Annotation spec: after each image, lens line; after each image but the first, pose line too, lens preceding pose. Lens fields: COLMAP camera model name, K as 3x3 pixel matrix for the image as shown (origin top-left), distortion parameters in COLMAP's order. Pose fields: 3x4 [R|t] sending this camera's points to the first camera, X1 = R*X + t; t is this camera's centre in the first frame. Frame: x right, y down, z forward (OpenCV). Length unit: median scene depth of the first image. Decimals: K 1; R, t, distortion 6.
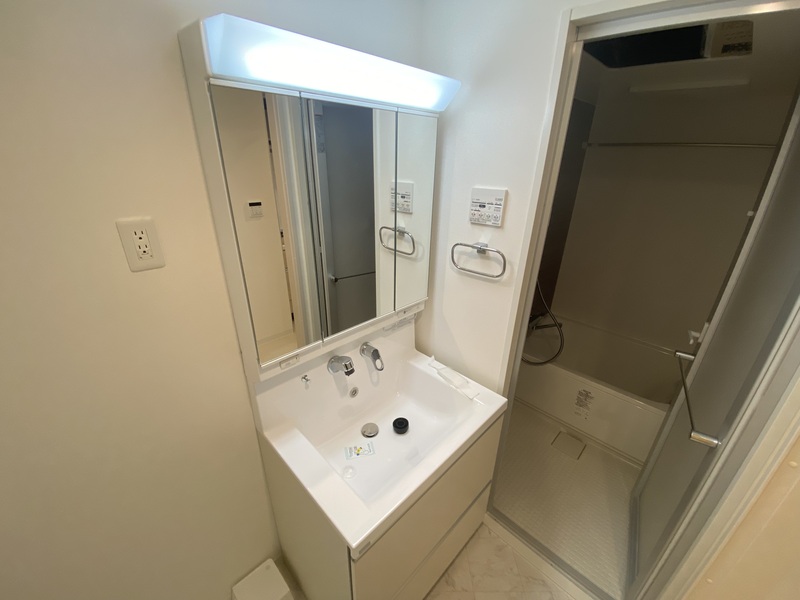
lens RADIAL K [[322.3, 0, 399.8], [0, 322.3, 294.9], [0, 0, 1]] dist [0.015494, -0.016429]
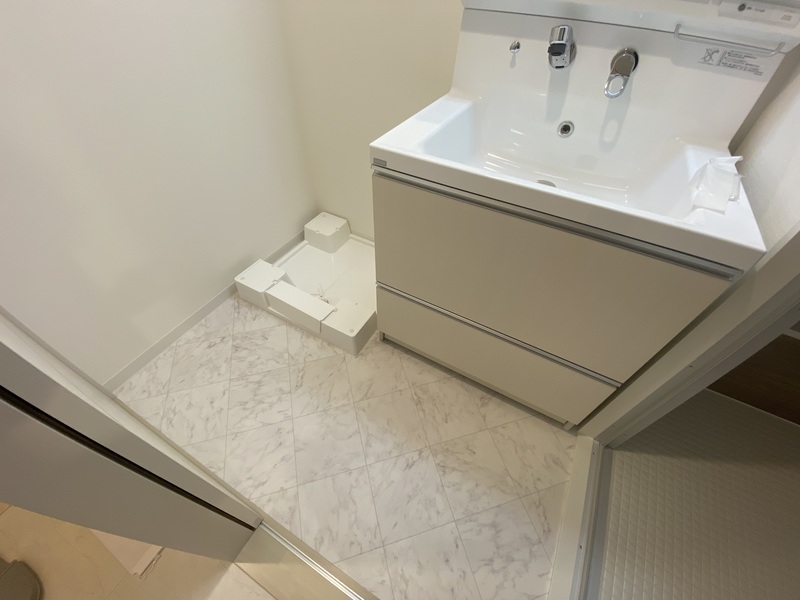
lens RADIAL K [[322.3, 0, 399.8], [0, 322.3, 294.9], [0, 0, 1]] dist [0.015494, -0.016429]
pose [[0.280762, 0.690169, -0.666963, 0.480078], [-0.393591, 0.716588, 0.575837, 0.296273], [0.875362, 0.100837, 0.472835, 0.386353]]
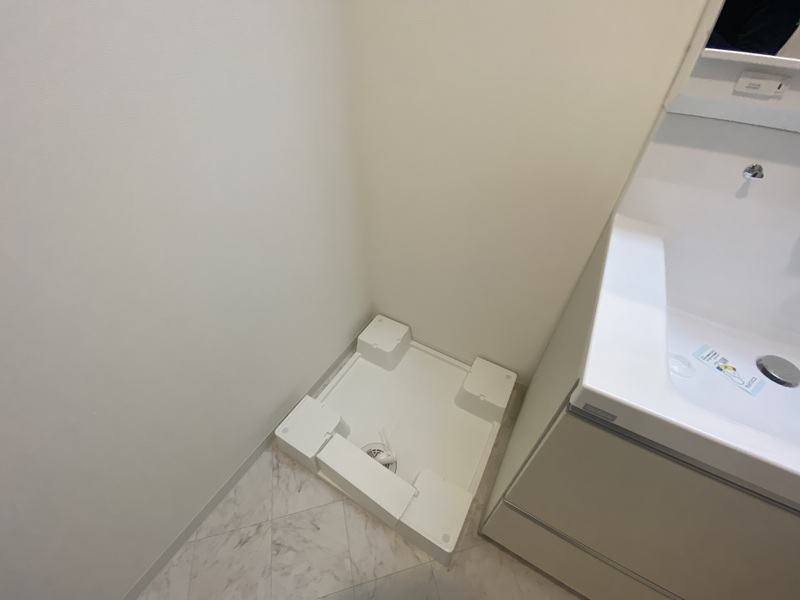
lens RADIAL K [[322.3, 0, 399.8], [0, 322.3, 294.9], [0, 0, 1]] dist [0.015494, -0.016429]
pose [[0.255763, 0.635286, -0.728696, 0.030177], [-0.371195, 0.760522, 0.532748, 0.291275], [0.892636, 0.134231, 0.430328, 0.296085]]
